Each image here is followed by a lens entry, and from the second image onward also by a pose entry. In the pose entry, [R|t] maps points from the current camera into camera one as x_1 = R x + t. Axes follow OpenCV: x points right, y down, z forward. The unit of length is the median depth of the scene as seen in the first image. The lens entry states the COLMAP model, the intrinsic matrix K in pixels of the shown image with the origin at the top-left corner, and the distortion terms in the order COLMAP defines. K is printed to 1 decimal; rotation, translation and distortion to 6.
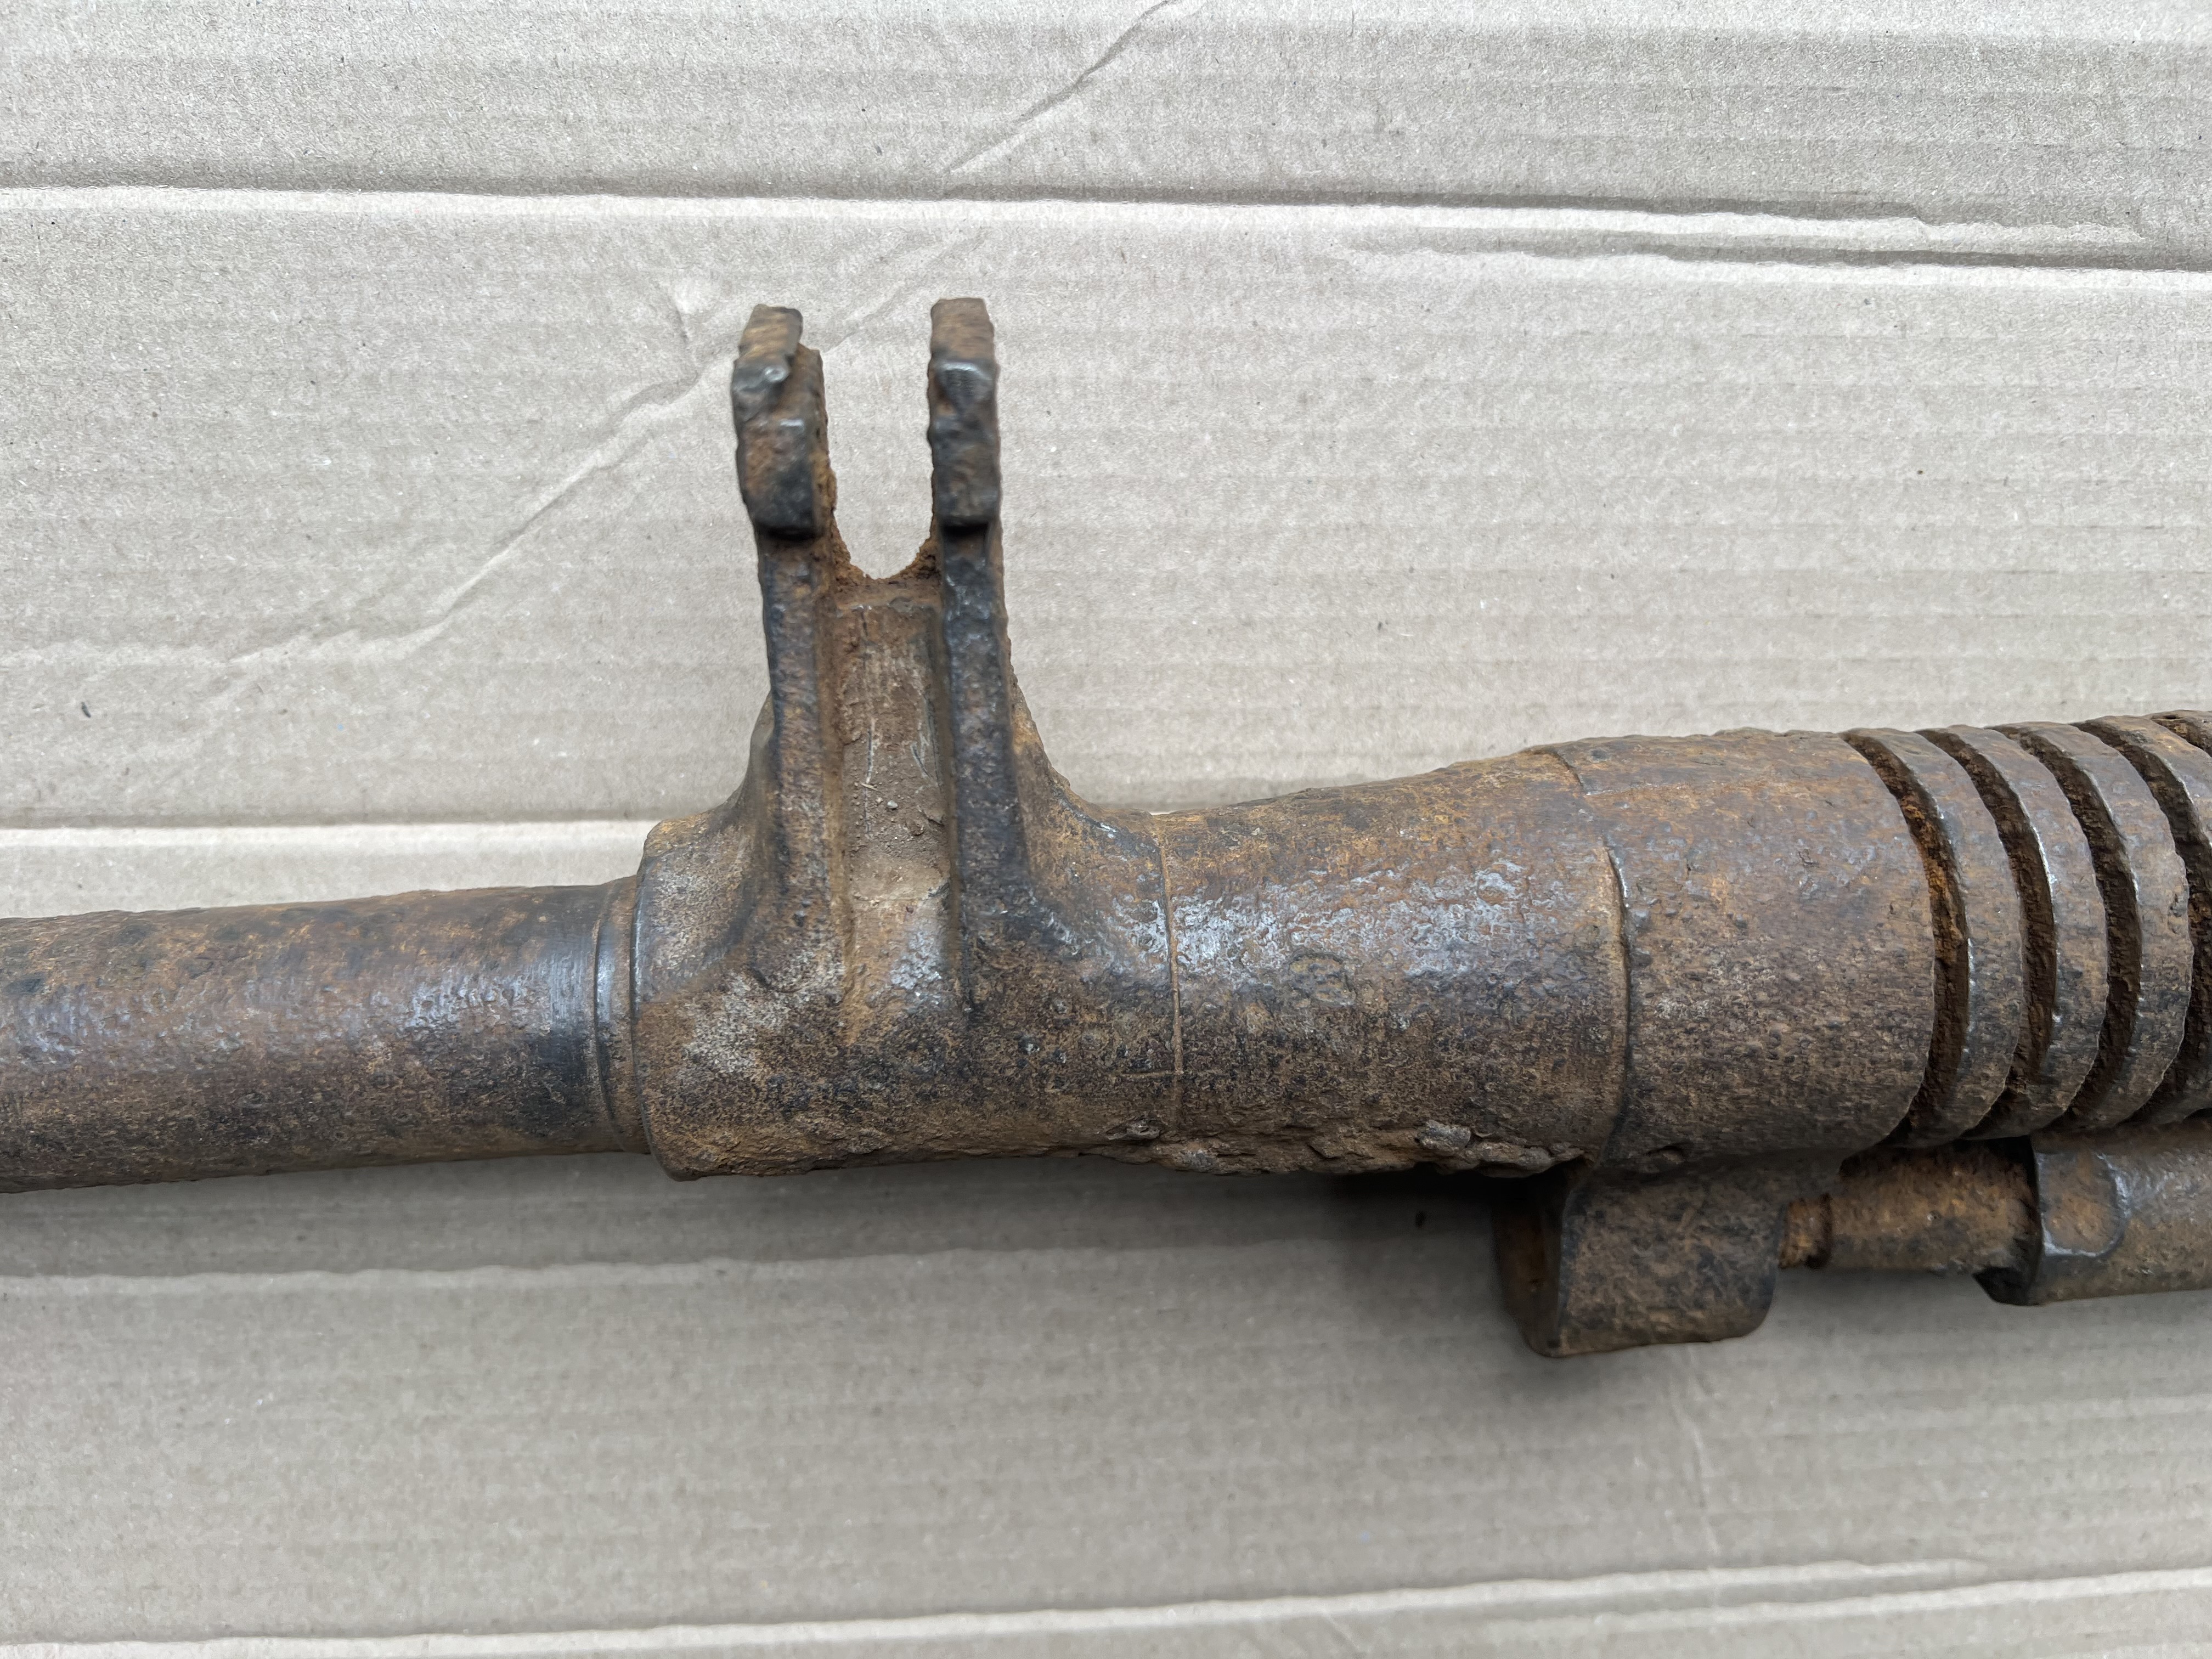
lens RADIAL K [[1790.0, 0, 1106.0], [0, 1790.0, 829.5], [0, 0, 1]] dist [-0.028887, -0.017979]
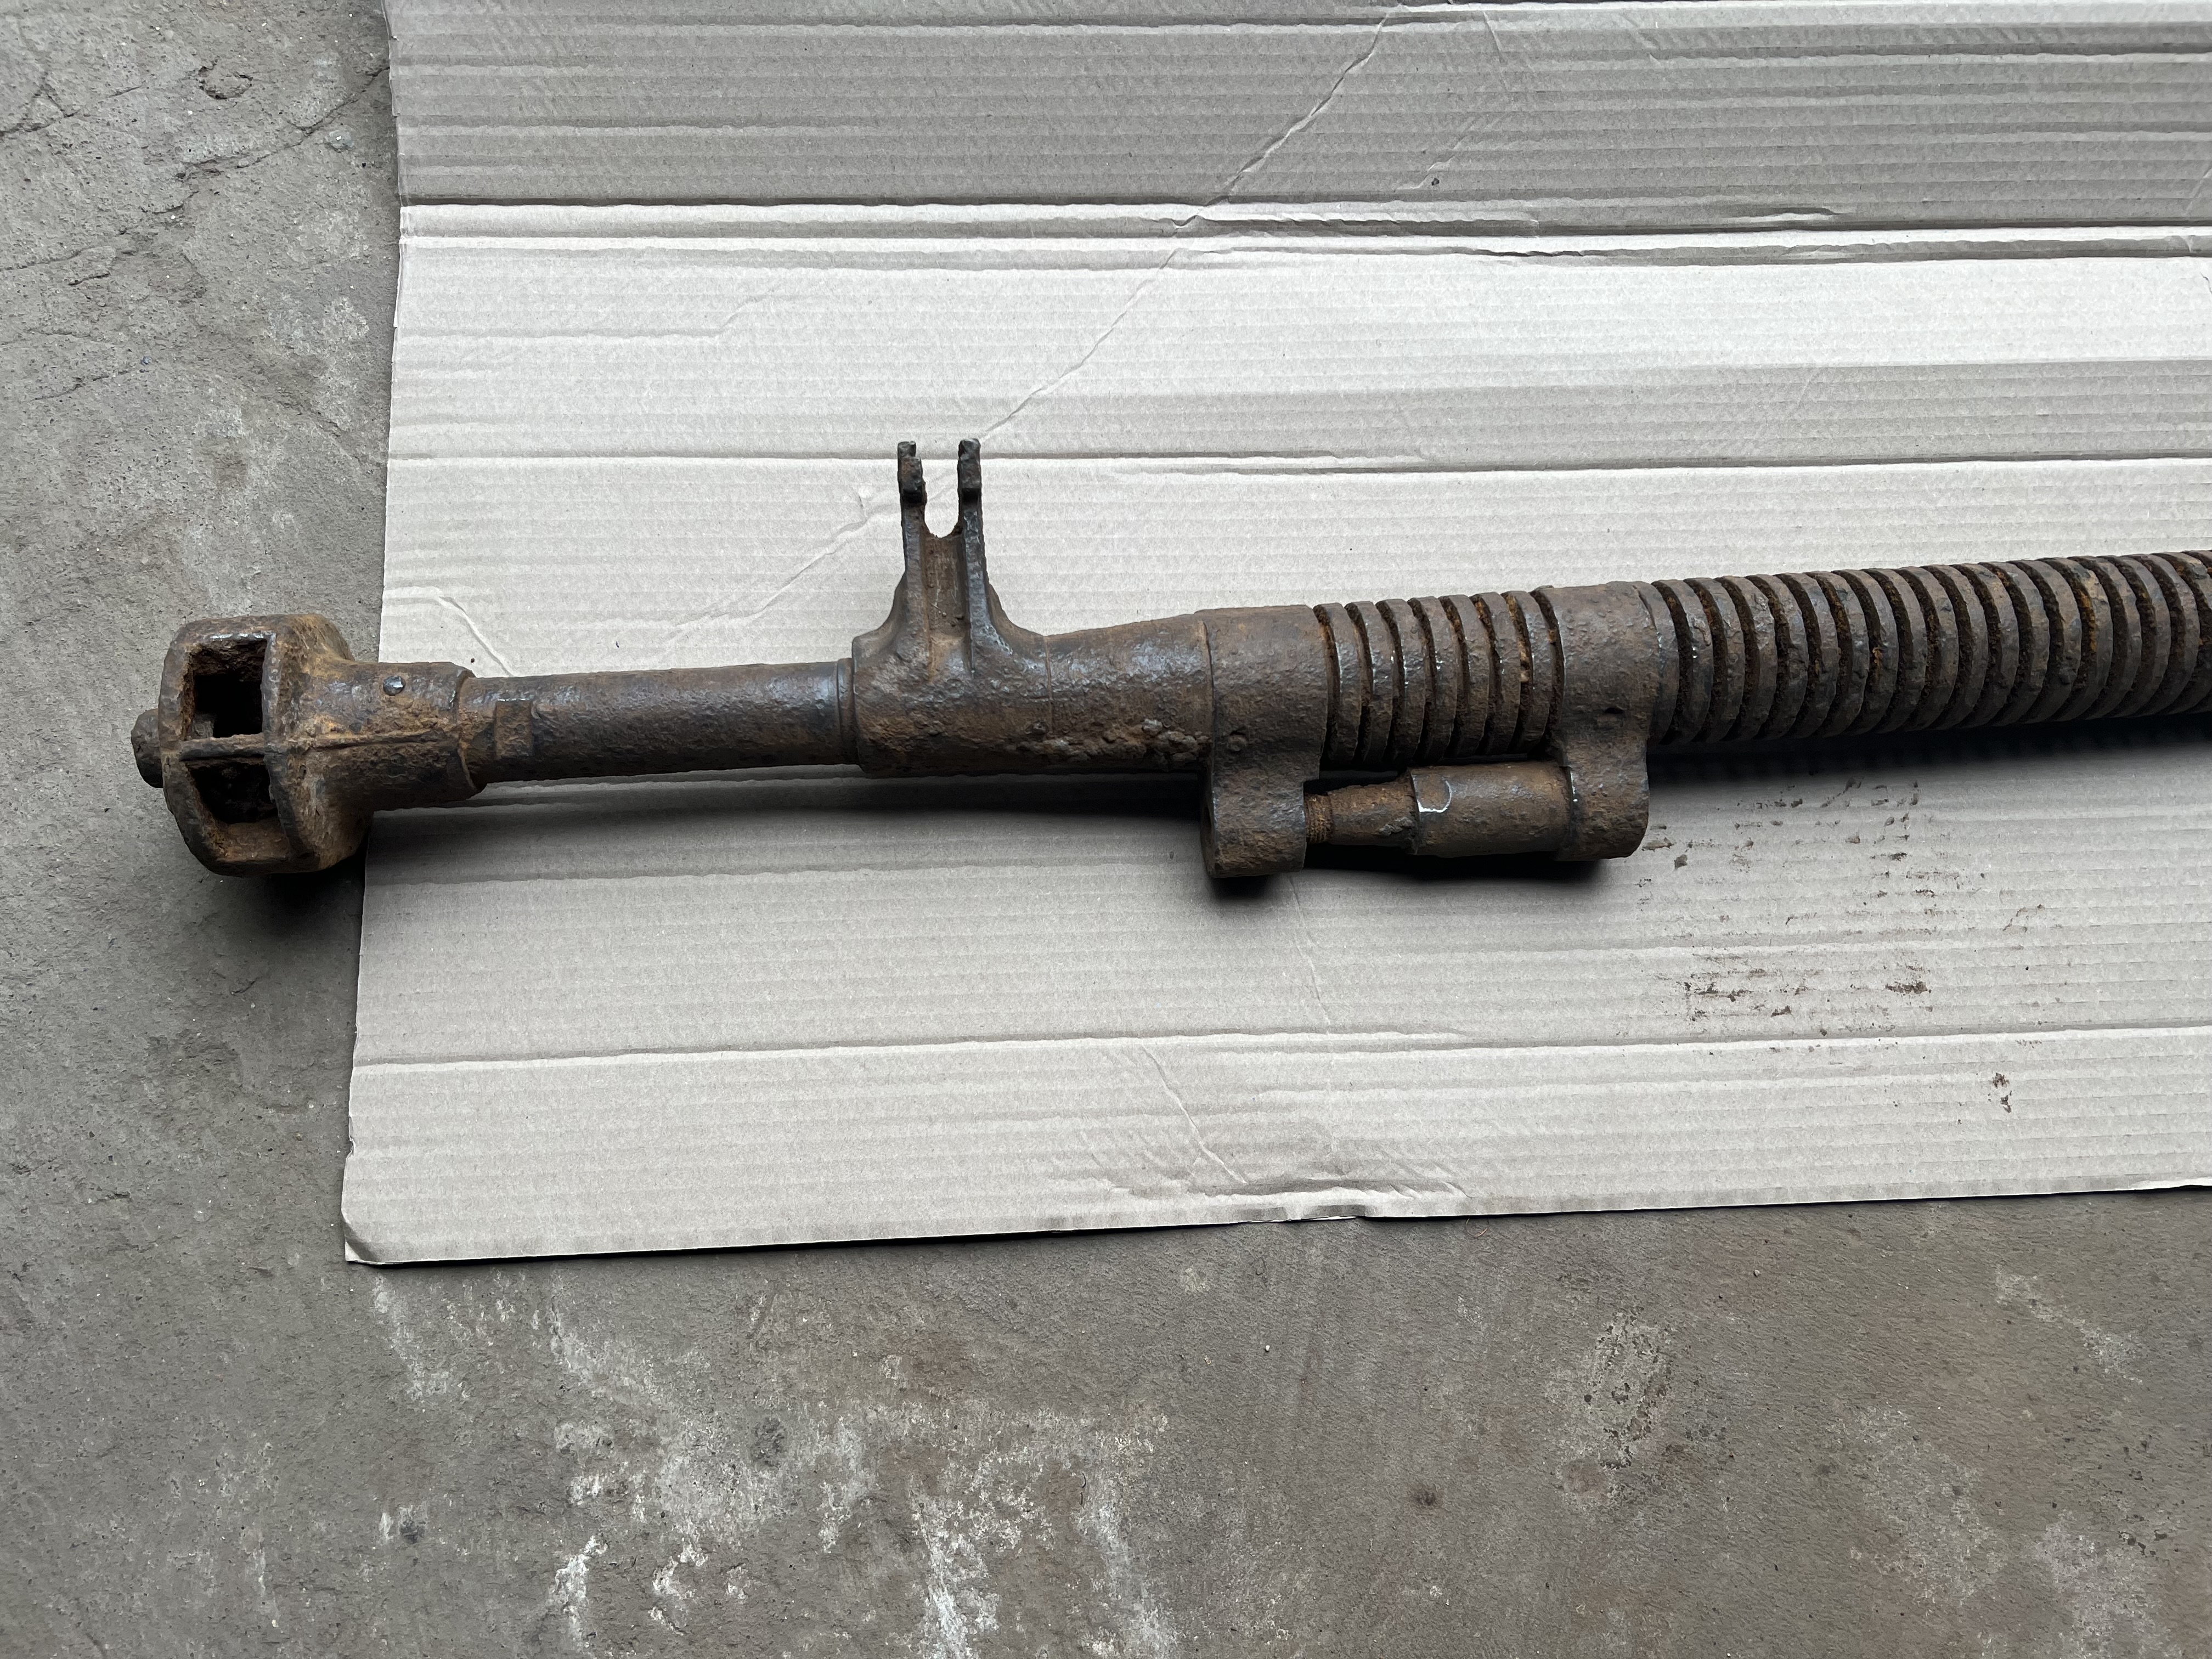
lens RADIAL K [[1790.0, 0, 1106.0], [0, 1790.0, 829.5], [0, 0, 1]] dist [-0.028887, -0.017979]
pose [[0.999231, -0.036513, 0.014321, 0.067784], [0.039211, 0.921299, -0.386873, 1.184230], [0.000932, 0.387137, 0.922022, -1.233355]]
